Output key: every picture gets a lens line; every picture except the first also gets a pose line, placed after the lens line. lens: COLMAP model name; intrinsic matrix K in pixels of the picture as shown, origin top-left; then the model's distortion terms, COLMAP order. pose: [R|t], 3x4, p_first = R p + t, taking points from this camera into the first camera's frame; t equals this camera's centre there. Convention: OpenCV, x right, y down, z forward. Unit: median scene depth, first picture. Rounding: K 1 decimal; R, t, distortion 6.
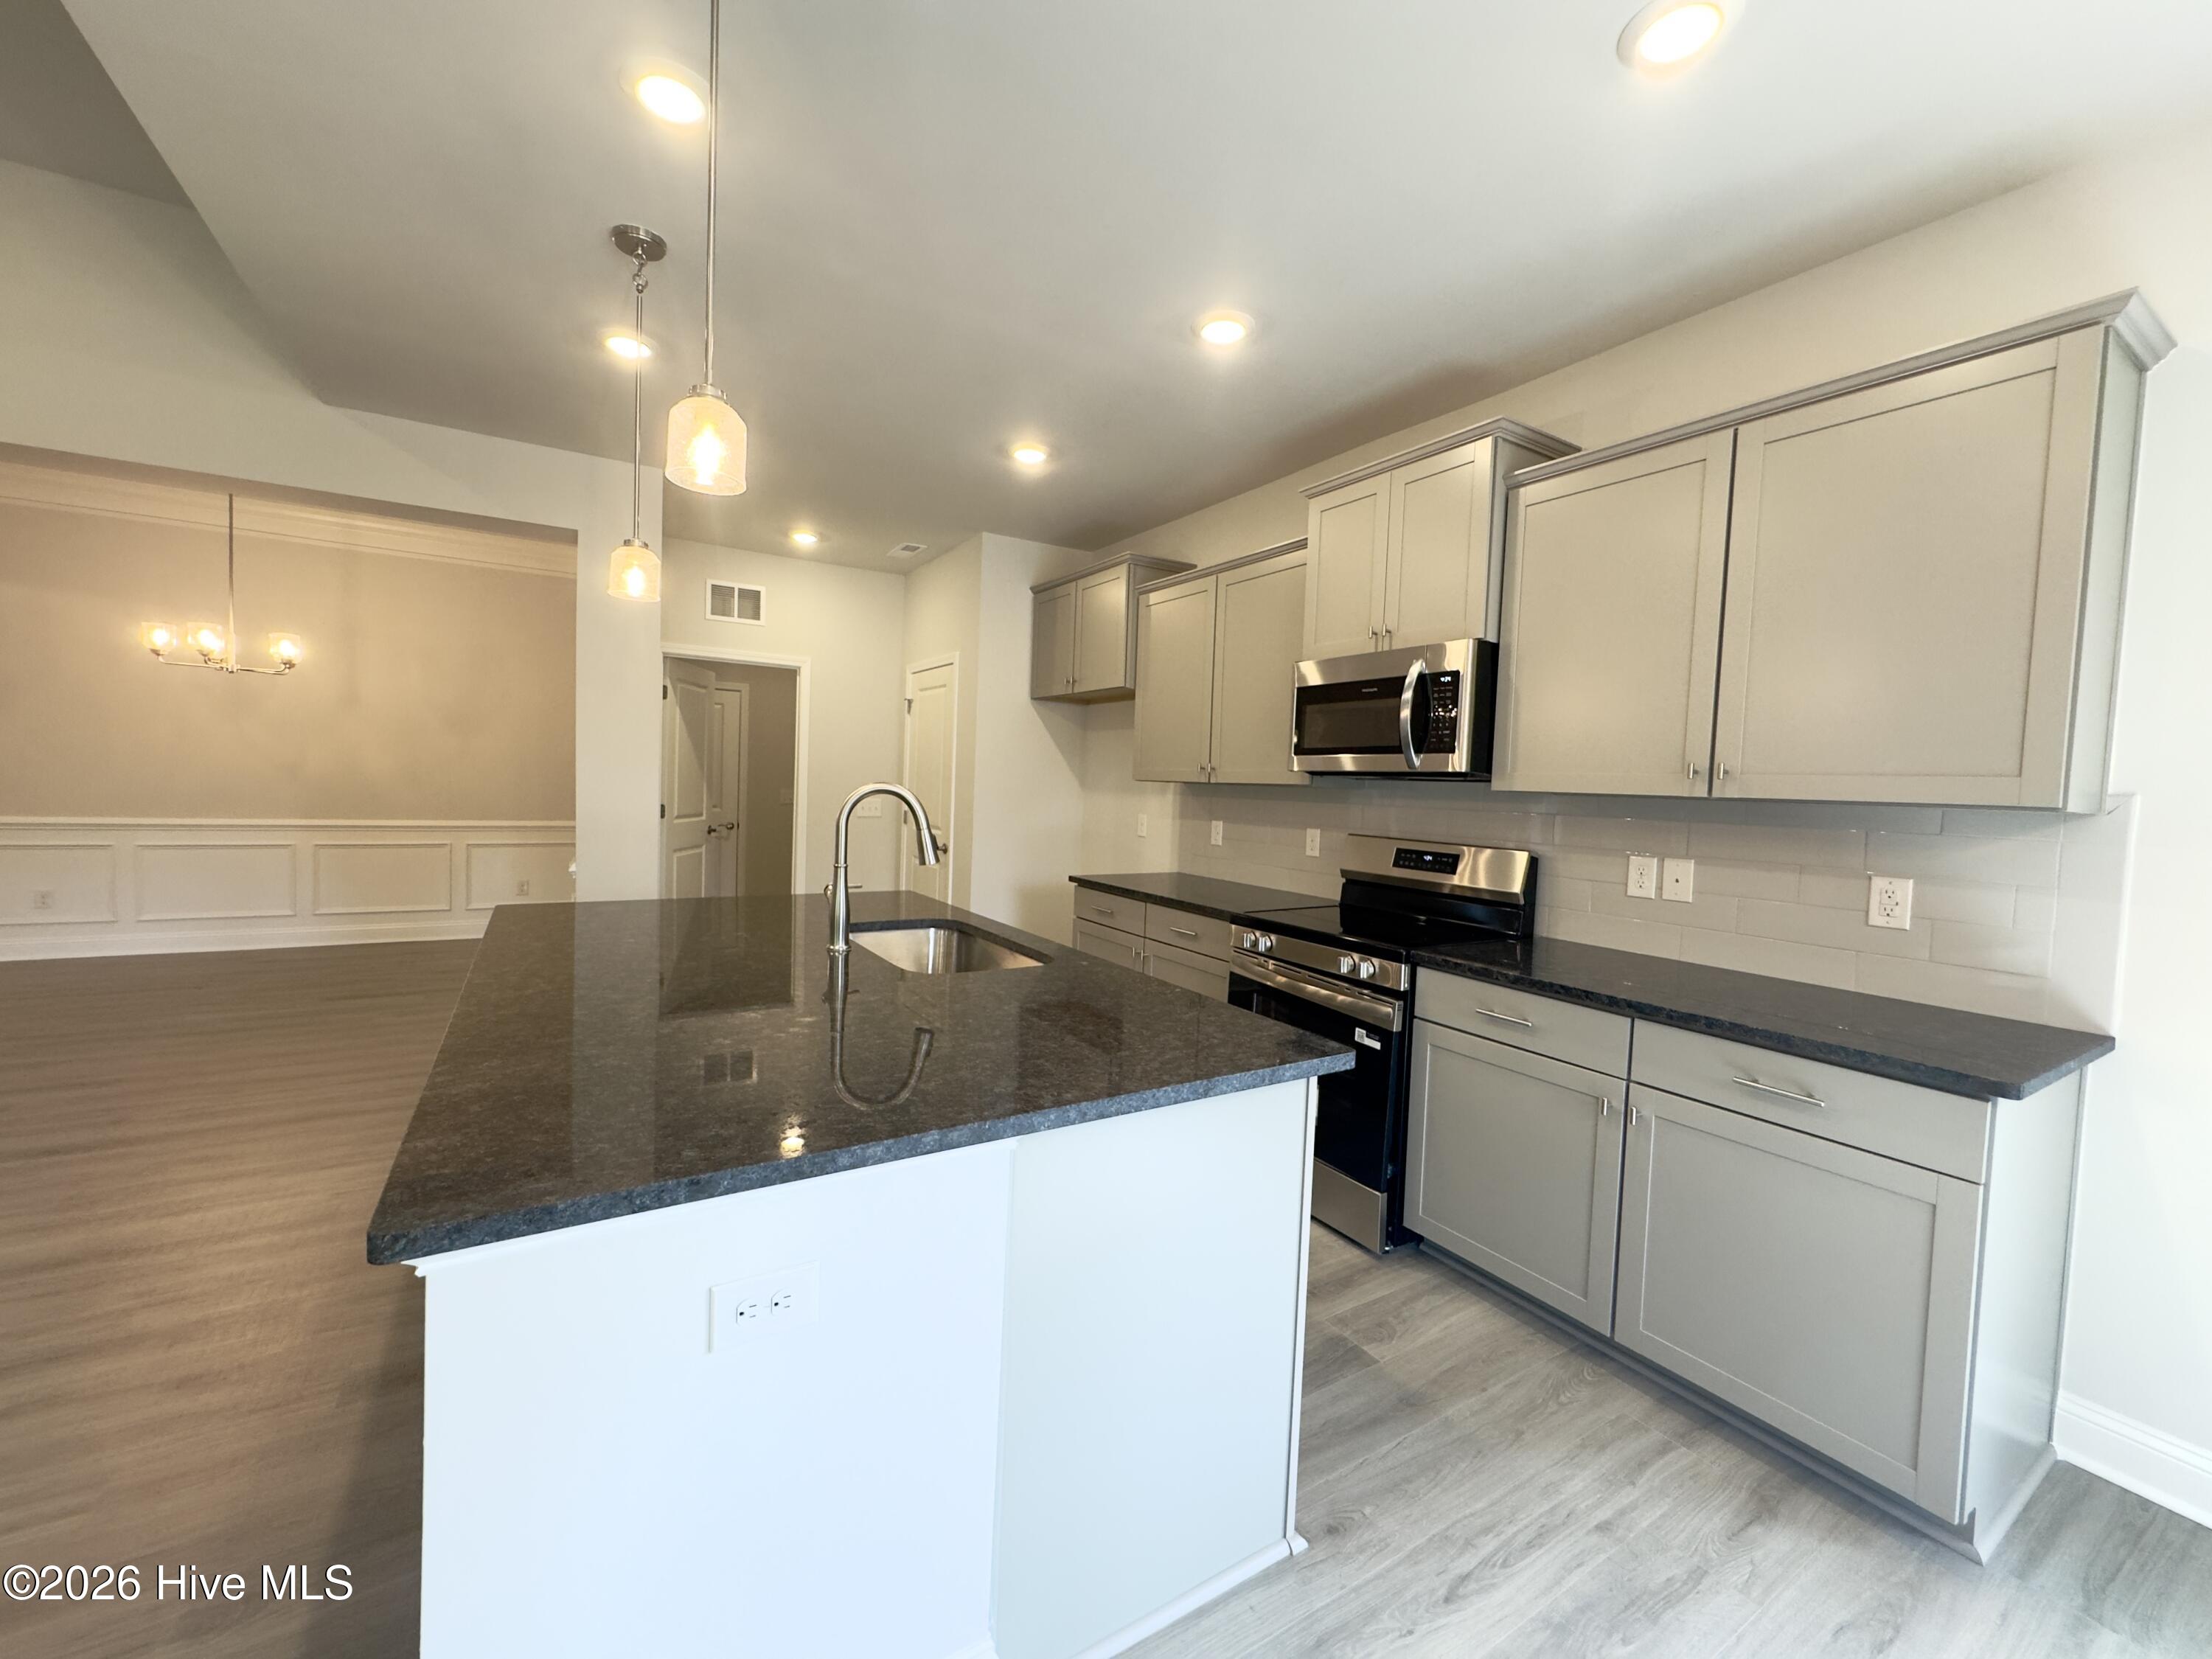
lens RADIAL K [[883.9, 0, 1104.3], [0, 883.9, 825.0], [0, 0, 1]] dist [-0.001382, -0.000267]
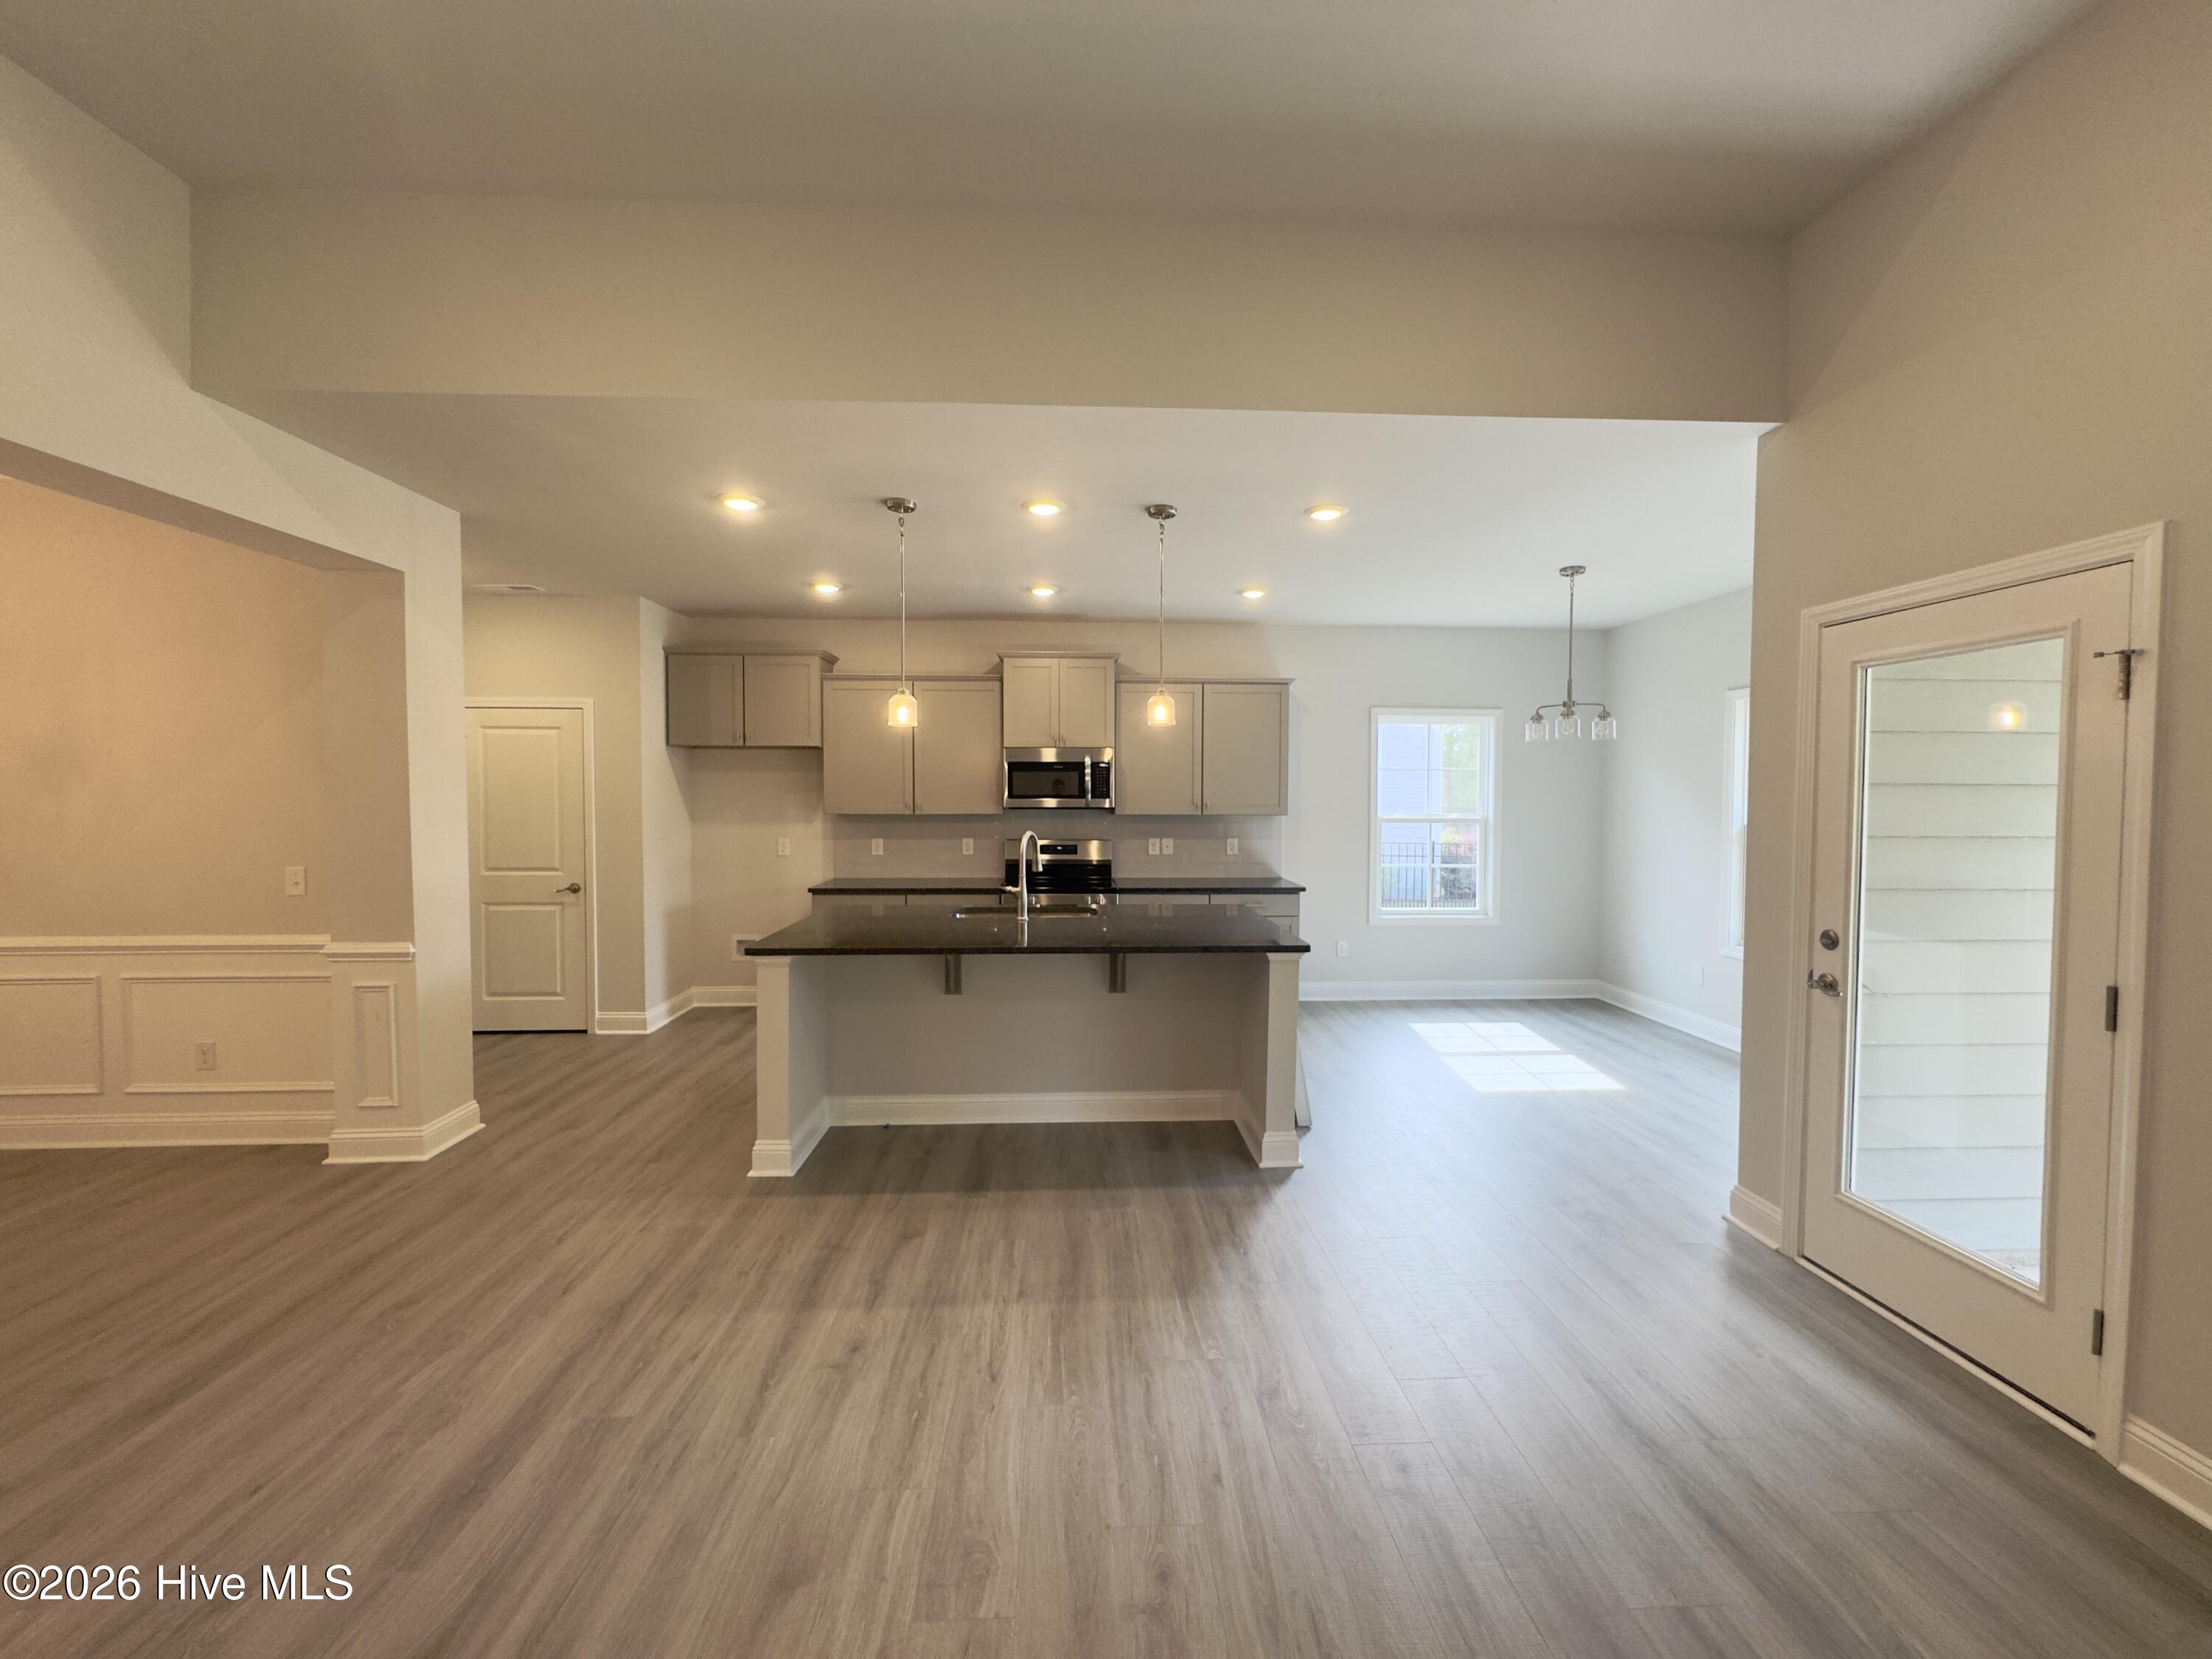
lens RADIAL K [[883.9, 0, 1104.3], [0, 883.9, 825.0], [0, 0, 1]] dist [-0.001382, -0.000267]
pose [[0.490828, -0.065896, 0.868761, -1.277287], [0.057175, 0.997422, 0.043353, -0.092633], [-0.869378, 0.028393, 0.493331, -0.066050]]
